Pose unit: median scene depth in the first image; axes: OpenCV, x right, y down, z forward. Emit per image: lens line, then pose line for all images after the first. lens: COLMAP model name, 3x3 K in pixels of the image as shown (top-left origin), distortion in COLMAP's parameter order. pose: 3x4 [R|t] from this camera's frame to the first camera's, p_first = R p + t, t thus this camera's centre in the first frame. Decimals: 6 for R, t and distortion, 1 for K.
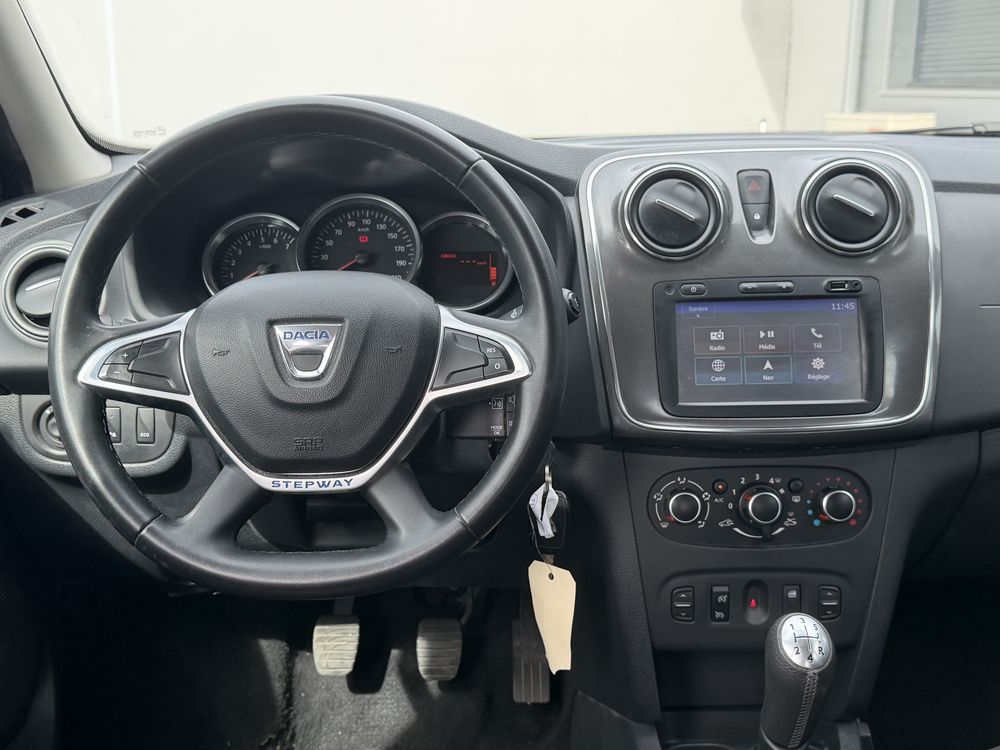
lens RADIAL K [[1088.3, 0, 500.0], [0, 1088.3, 375.0], [0, 0, 1]] dist [0.215593, -0.389826]
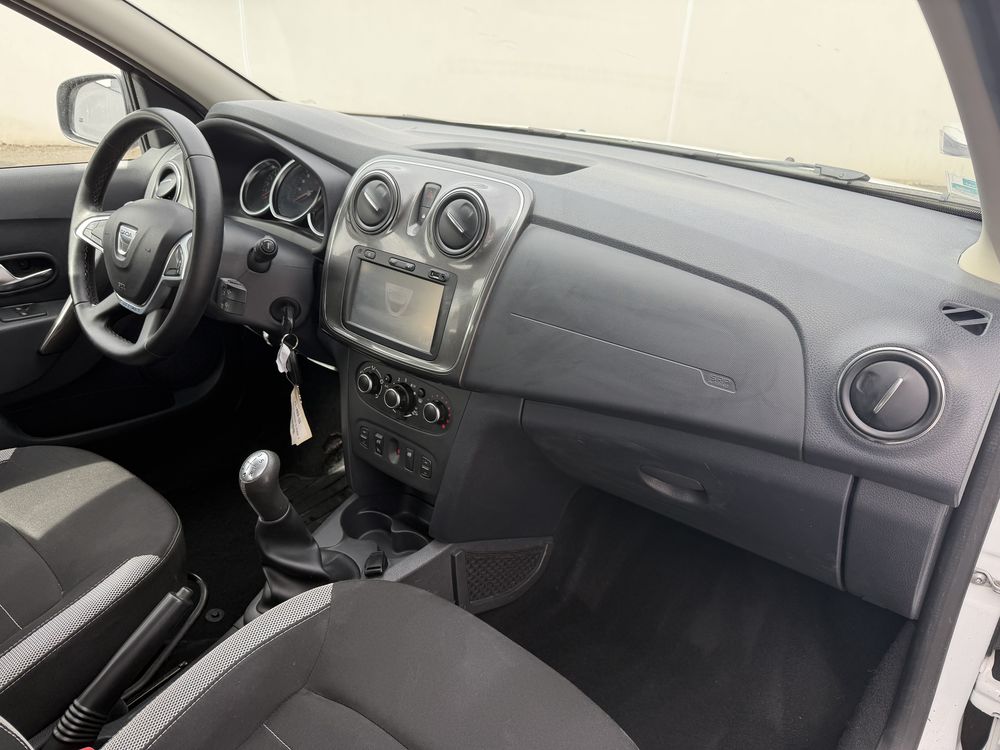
lens RADIAL K [[725.3, 0, 500.0], [0, 725.3, 375.0], [0, 0, 1]] dist [0.139308, -0.188879]
pose [[0.768232, 0.315361, -0.557106, 0.960618], [-0.196958, 0.944468, 0.263036, -0.227528], [0.609120, -0.092346, 0.787683, 0.262521]]
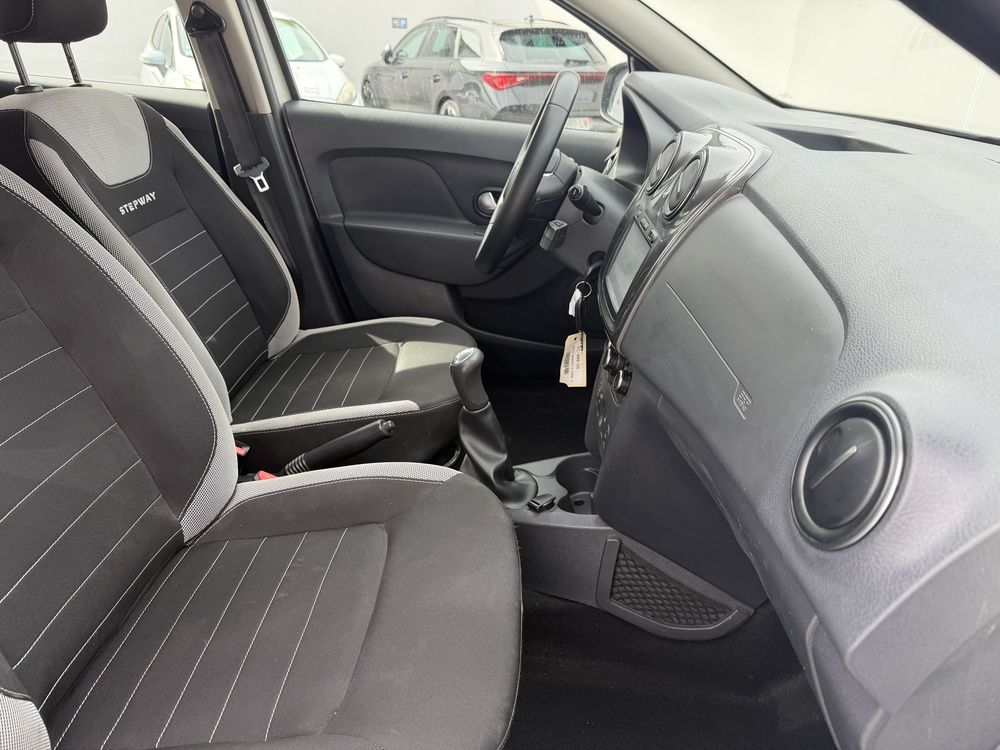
lens RADIAL K [[707.4, 0, 500.0], [0, 707.4, 375.0], [0, 0, 1]] dist [0.070252, -0.111985]
pose [[-0.076392, 0.426300, -0.901350, 1.222693], [-0.284160, 0.857195, 0.429500, -0.265643], [0.955729, 0.288938, 0.055654, 0.817981]]
